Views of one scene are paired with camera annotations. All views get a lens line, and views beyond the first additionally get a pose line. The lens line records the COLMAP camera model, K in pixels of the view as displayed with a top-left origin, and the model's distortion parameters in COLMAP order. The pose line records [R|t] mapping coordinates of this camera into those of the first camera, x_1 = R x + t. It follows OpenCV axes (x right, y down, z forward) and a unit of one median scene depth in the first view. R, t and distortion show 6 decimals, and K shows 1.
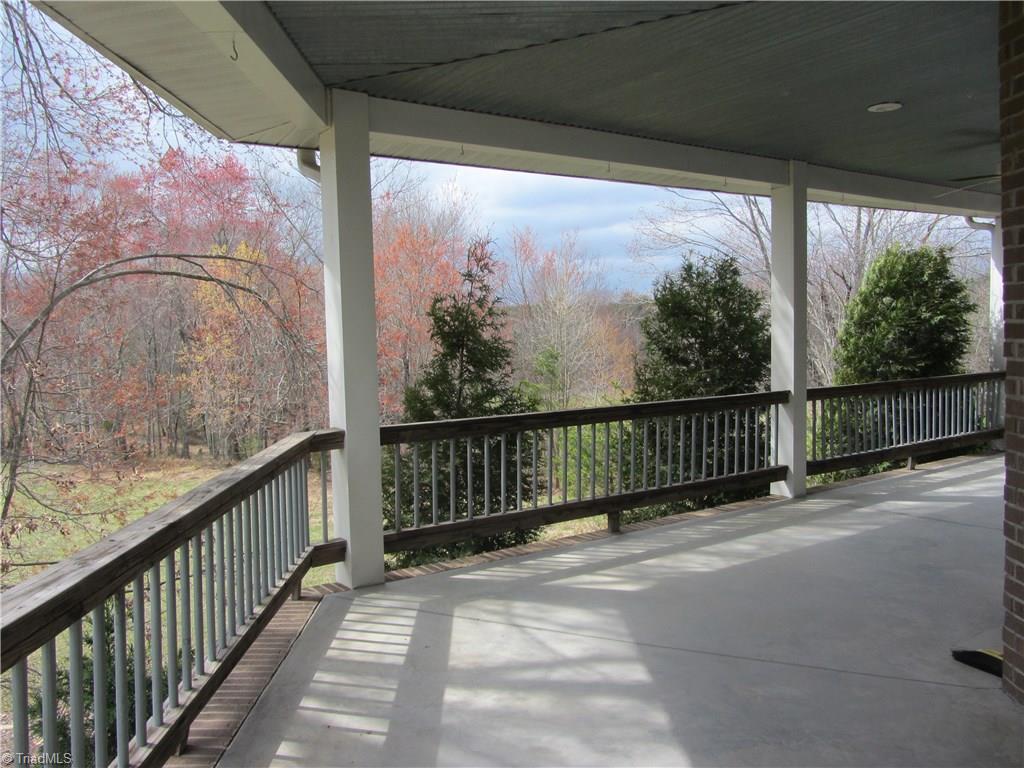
lens RADIAL K [[856.7, 0, 512.0], [0, 856.7, 384.0], [0, 0, 1]] dist [-0.010364, 0.000036]
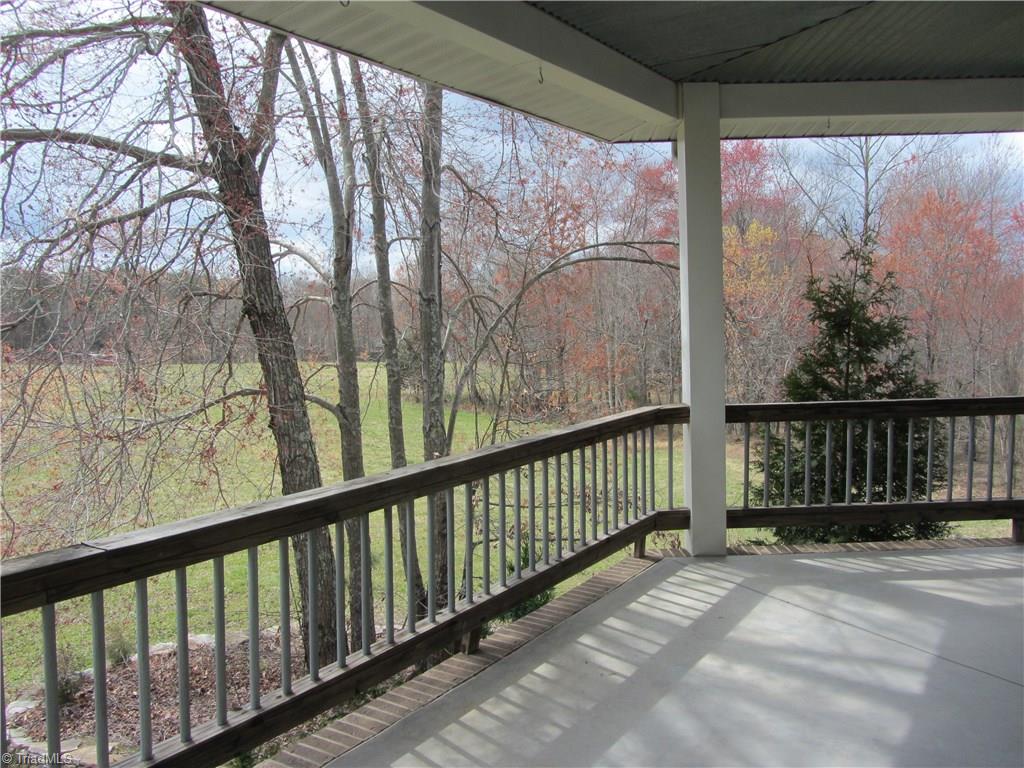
lens RADIAL K [[860.3, 0, 512.0], [0, 860.3, 384.0], [0, 0, 1]] dist [-0.024314, -0.005338]
pose [[0.821110, 0.038781, -0.569451, 0.231104], [-0.023379, 0.999137, 0.034332, -0.004665], [0.570291, -0.014877, 0.821308, 0.003096]]
